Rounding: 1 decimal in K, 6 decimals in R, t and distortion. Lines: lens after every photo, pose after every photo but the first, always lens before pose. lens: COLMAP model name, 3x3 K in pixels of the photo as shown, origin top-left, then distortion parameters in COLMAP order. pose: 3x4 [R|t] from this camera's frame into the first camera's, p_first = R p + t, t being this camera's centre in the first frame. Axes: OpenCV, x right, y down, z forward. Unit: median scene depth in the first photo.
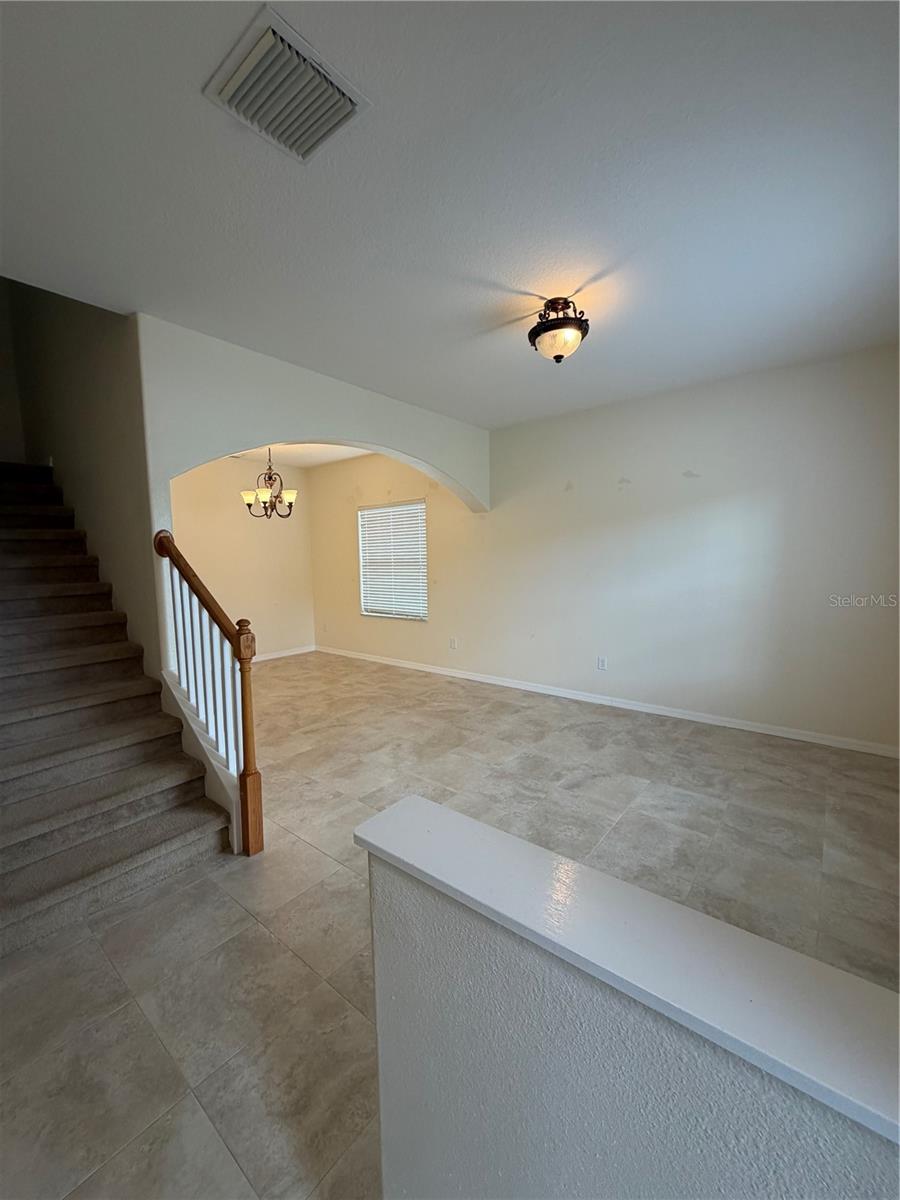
lens RADIAL K [[480.2, 0, 448.3], [0, 480.2, 601.0], [0, 0, 1]] dist [-0.000761, 0.000518]
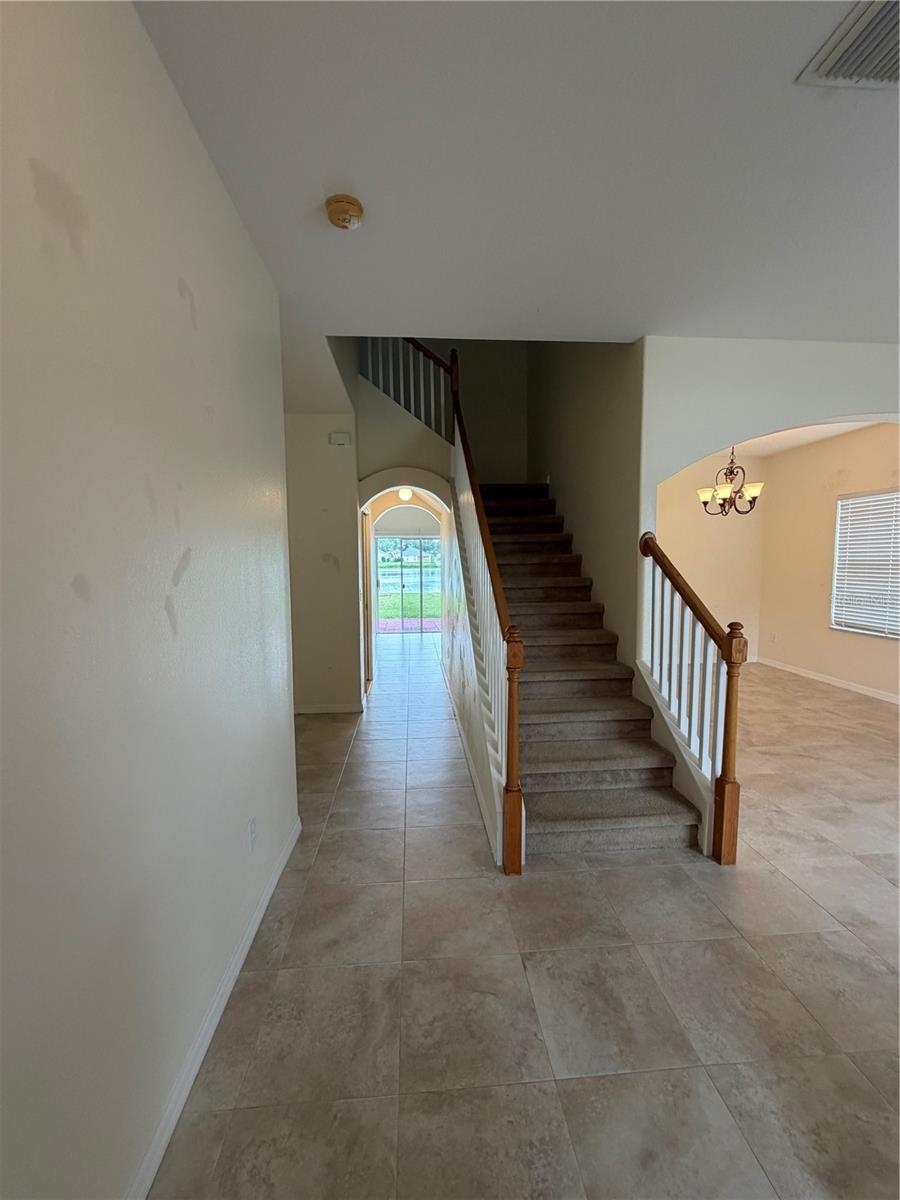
lens RADIAL K [[480.2, 0, 450.2], [0, 480.2, 599.9], [0, 0, 1]] dist [-0.000761, 0.000518]
pose [[0.688725, 0.072637, -0.721375, -0.111823], [-0.072224, 0.996893, 0.031424, 0.004817], [0.721417, 0.030459, 0.691831, -0.075737]]
